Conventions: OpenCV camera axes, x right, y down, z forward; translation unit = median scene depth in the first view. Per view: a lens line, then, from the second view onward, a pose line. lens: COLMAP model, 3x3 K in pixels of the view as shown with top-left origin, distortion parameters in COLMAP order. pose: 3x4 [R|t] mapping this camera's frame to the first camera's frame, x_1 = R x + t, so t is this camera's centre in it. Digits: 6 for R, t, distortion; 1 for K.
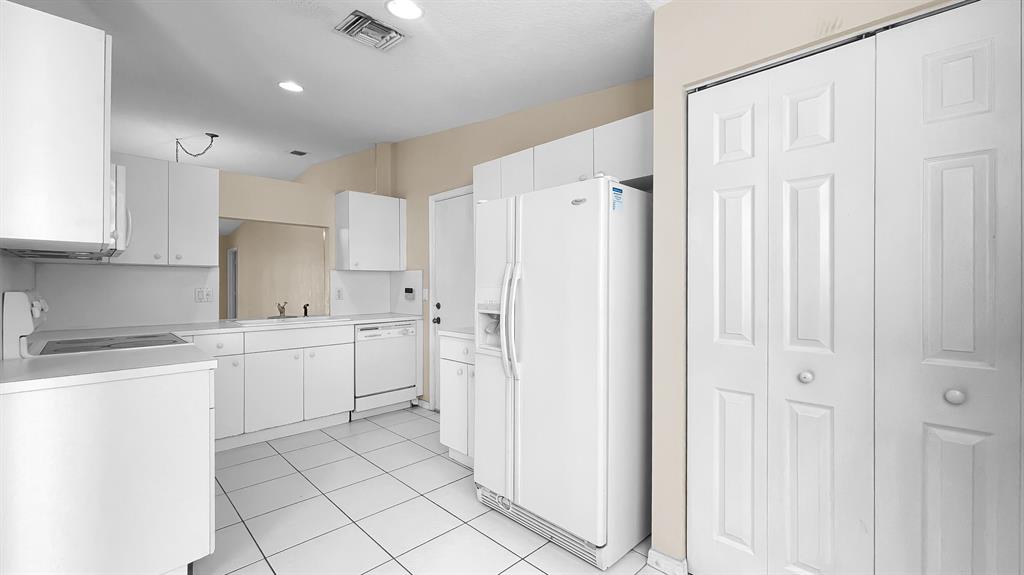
lens RADIAL K [[421.5, 0, 510.3], [0, 421.5, 286.1], [0, 0, 1]] dist [-0.002654, 0.000116]
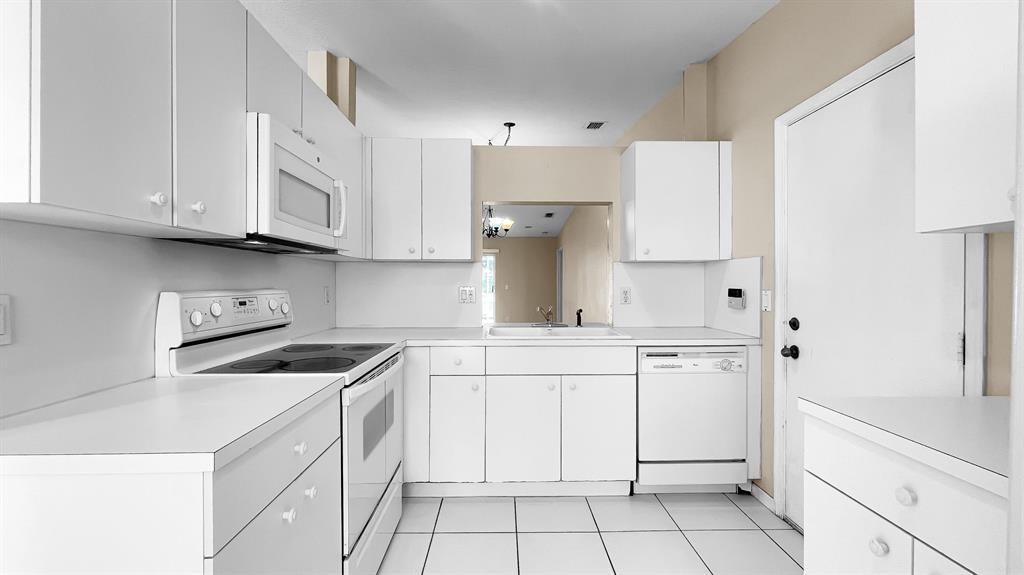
lens RADIAL K [[421.5, 0, 509.9], [0, 421.5, 285.4], [0, 0, 1]] dist [-0.002654, 0.000116]
pose [[0.728384, 0.005253, -0.685149, -0.069571], [-0.003142, 0.999986, 0.004326, -0.001790], [0.685162, -0.000998, 0.728390, 0.372977]]
